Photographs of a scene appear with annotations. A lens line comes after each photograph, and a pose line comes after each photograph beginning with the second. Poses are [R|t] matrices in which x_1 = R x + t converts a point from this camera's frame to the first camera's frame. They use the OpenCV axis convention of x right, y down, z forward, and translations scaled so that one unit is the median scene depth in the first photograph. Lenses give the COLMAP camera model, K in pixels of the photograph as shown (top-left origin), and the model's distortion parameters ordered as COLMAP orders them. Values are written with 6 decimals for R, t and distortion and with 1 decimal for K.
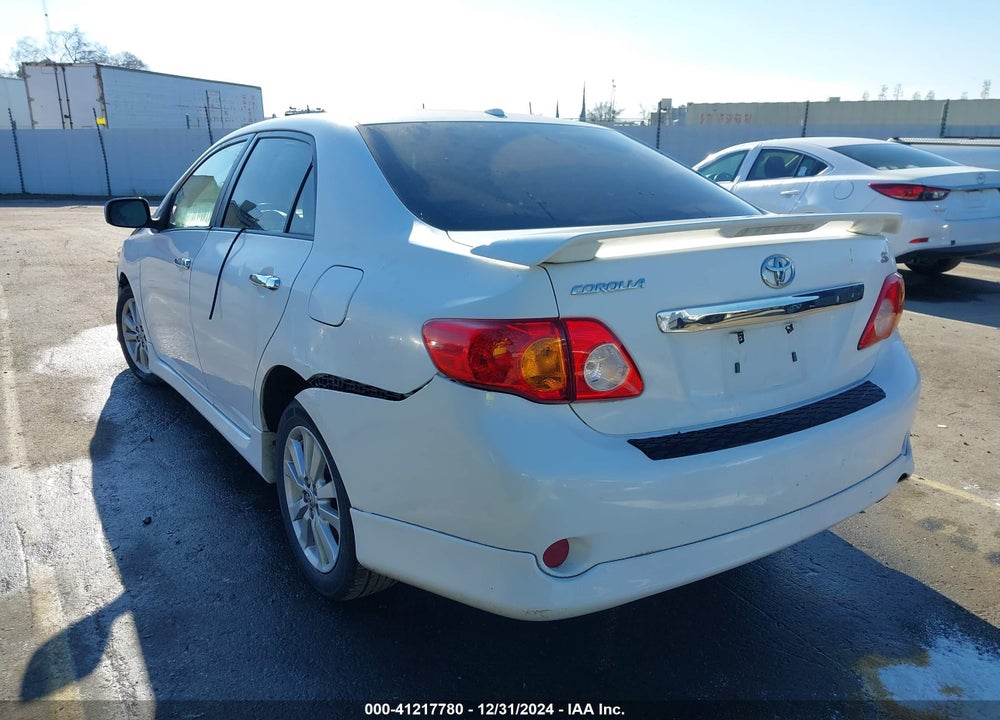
lens RADIAL K [[798.3, 0, 500.2], [0, 798.3, 386.3], [0, 0, 1]] dist [-0.002408, 0.007810]
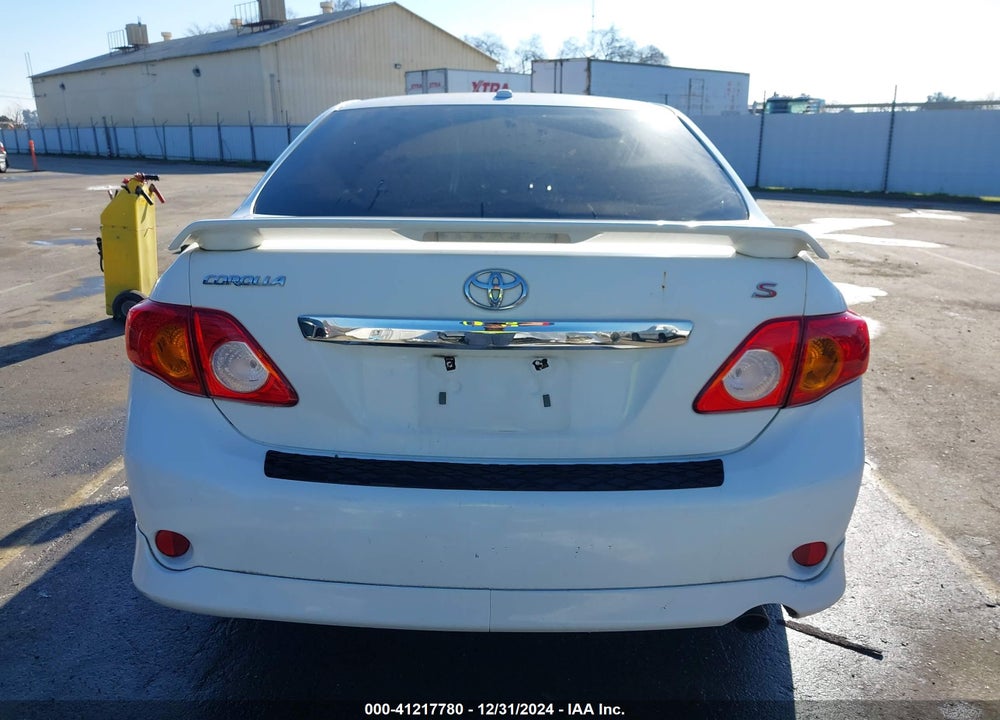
lens RADIAL K [[781.1, 0, 495.1], [0, 781.1, 387.3], [0, 0, 1]] dist [0.057207, -0.084516]
pose [[0.831118, 0.176061, -0.527489, 0.775823], [-0.165803, 0.983870, 0.067147, -0.099123], [0.530803, 0.031652, 0.846904, 0.333930]]
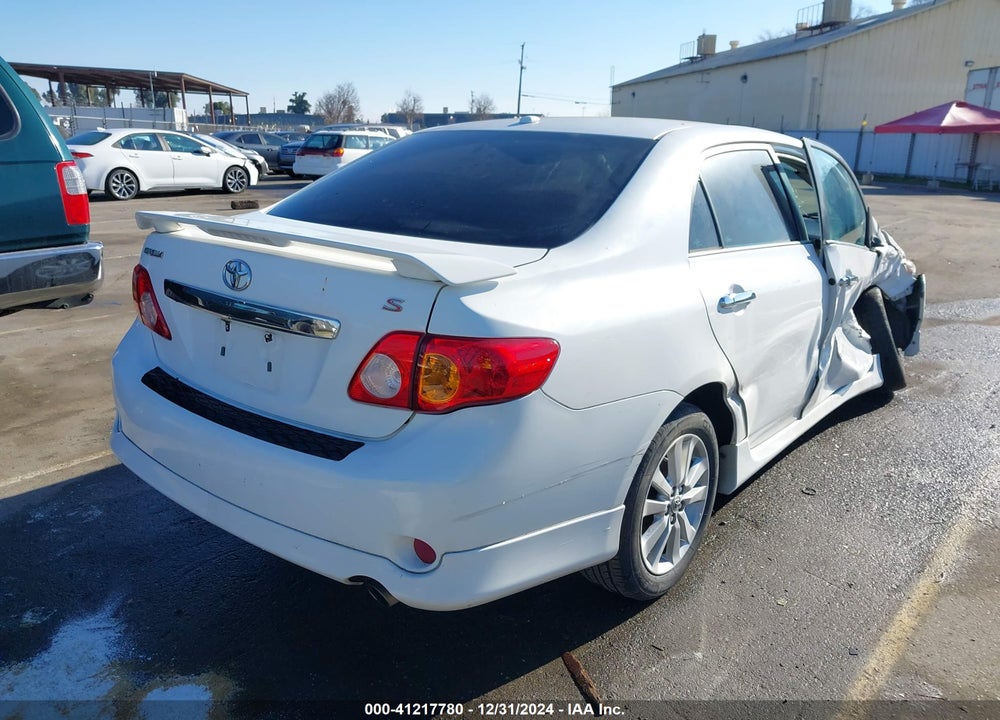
lens RADIAL K [[781.1, 0, 495.1], [0, 781.1, 387.3], [0, 0, 1]] dist [0.057207, -0.084516]
pose [[0.307380, 0.297922, -0.903748, 1.462885], [-0.283946, 0.935176, 0.211708, -0.327226], [0.908236, 0.191540, 0.372048, 0.945354]]
